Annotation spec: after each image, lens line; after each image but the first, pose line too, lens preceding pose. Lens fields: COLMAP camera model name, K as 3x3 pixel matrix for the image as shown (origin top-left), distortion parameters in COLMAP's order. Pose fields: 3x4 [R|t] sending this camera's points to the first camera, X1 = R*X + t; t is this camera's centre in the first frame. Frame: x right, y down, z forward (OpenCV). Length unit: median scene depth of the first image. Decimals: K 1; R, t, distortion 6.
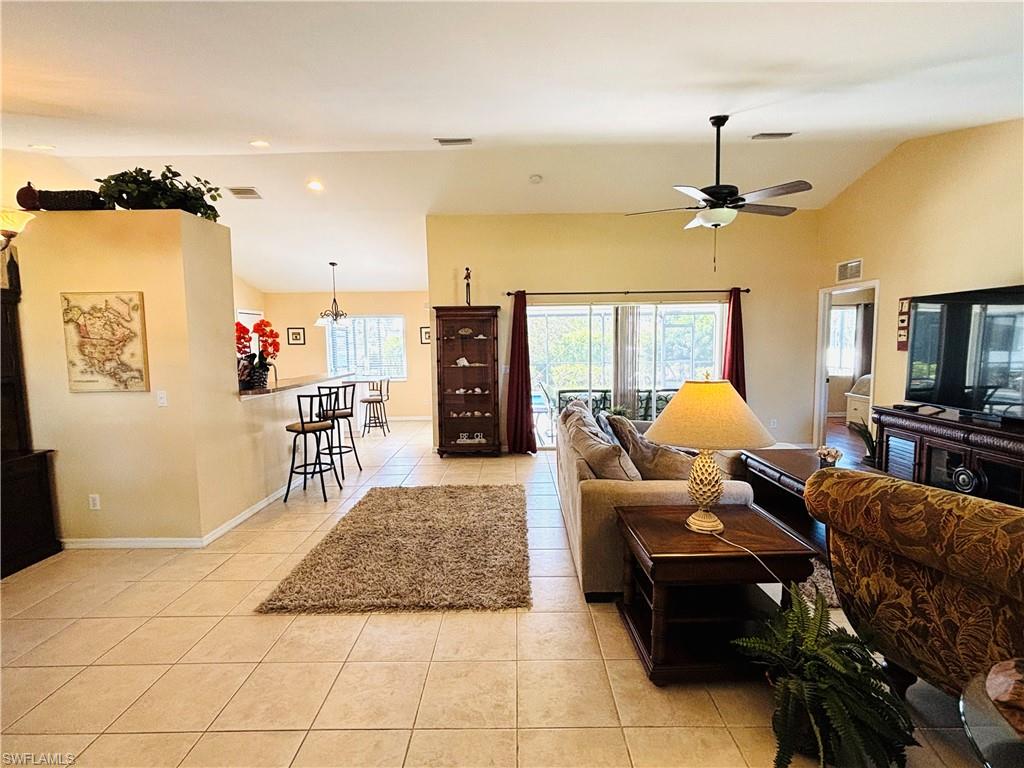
lens RADIAL K [[488.6, 0, 517.8], [0, 488.6, 385.7], [0, 0, 1]] dist [0.014359, 0.001947]
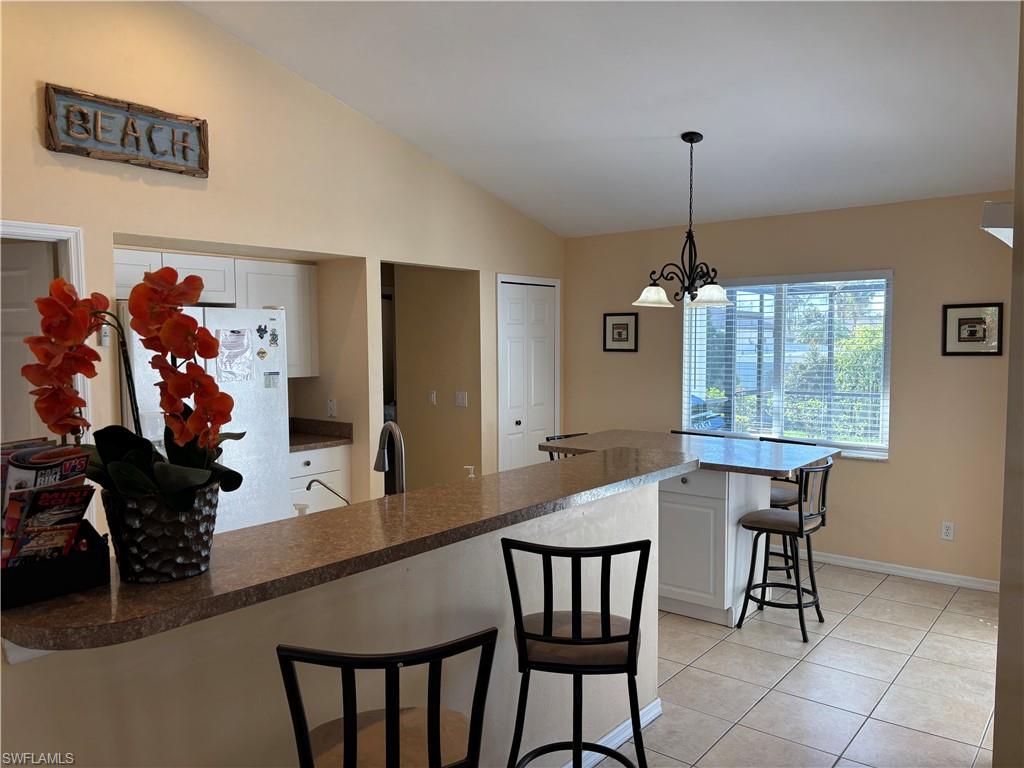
lens RADIAL K [[773.9, 0, 513.6], [0, 773.9, 390.2], [0, 0, 1]] dist [0.039725, -0.000277]
pose [[0.782812, 0.048742, -0.620346, -0.110332], [-0.061525, 0.998105, 0.000786, -0.051513], [0.619209, 0.037551, 0.784328, 0.469630]]
